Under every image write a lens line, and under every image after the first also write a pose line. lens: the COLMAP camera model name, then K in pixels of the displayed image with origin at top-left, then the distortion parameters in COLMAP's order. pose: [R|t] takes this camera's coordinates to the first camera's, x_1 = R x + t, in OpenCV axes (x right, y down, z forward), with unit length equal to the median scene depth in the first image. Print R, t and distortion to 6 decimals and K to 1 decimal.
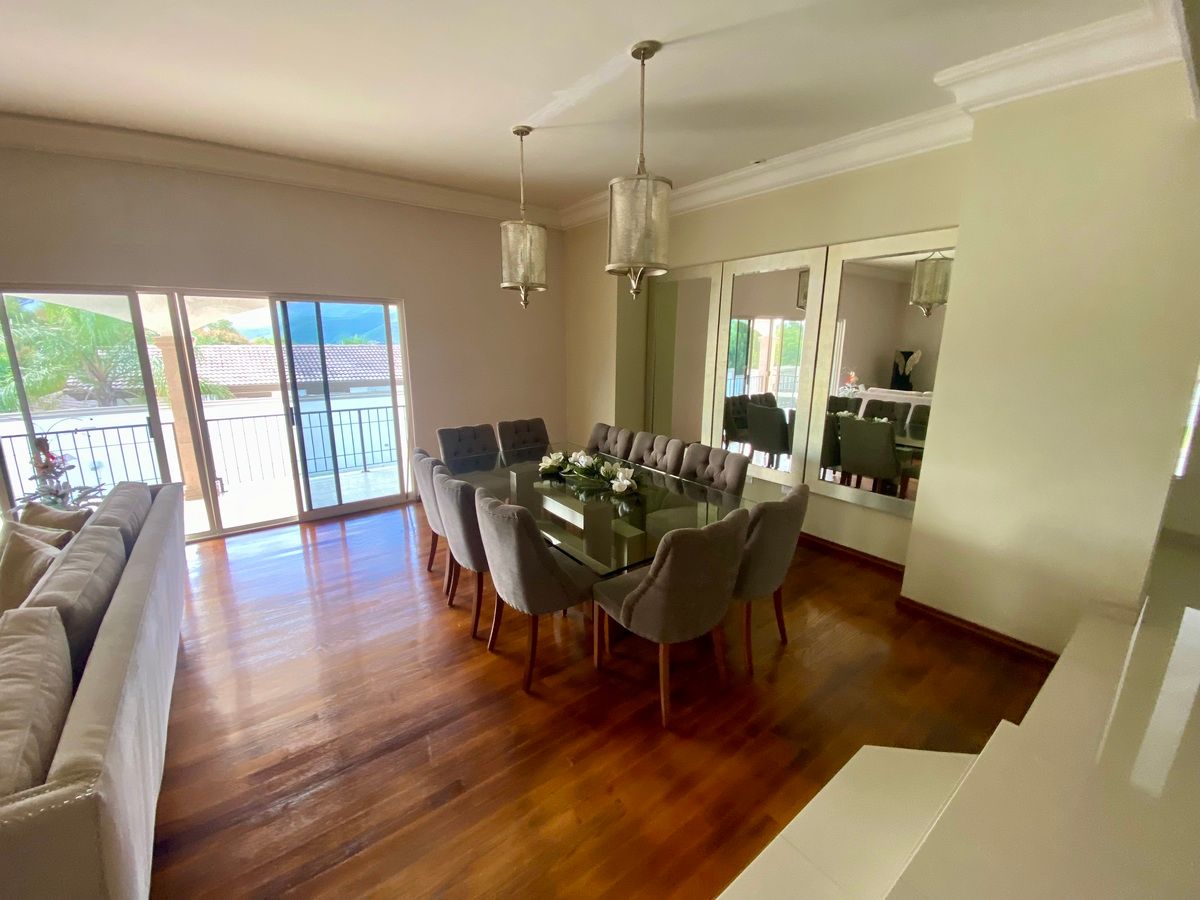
lens RADIAL K [[487.4, 0, 600.0], [0, 487.4, 450.0], [0, 0, 1]] dist [0.016021, -0.018727]
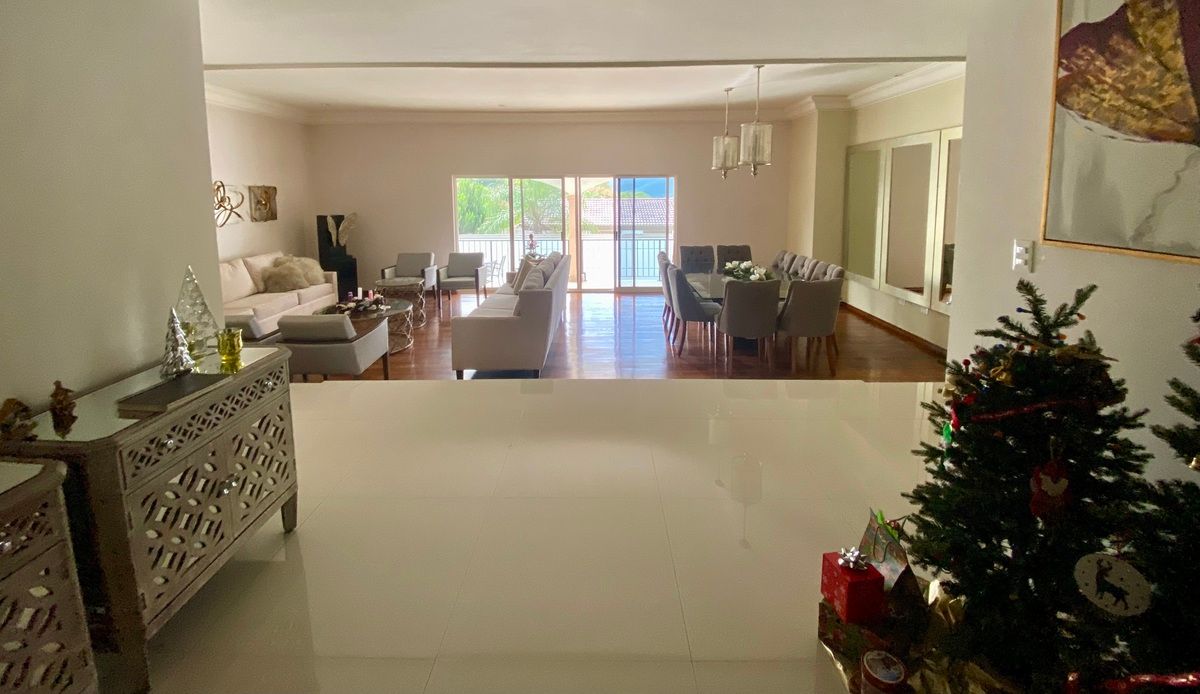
lens RADIAL K [[806.6, 0, 600.0], [0, 806.6, 347.0], [0, 0, 1]] dist [-0.053524, -0.000019]
pose [[0.785352, 0.111450, -0.608934, 1.283584], [-0.126163, 0.991831, 0.018816, 0.309635], [0.606057, 0.062048, 0.792997, -1.511568]]
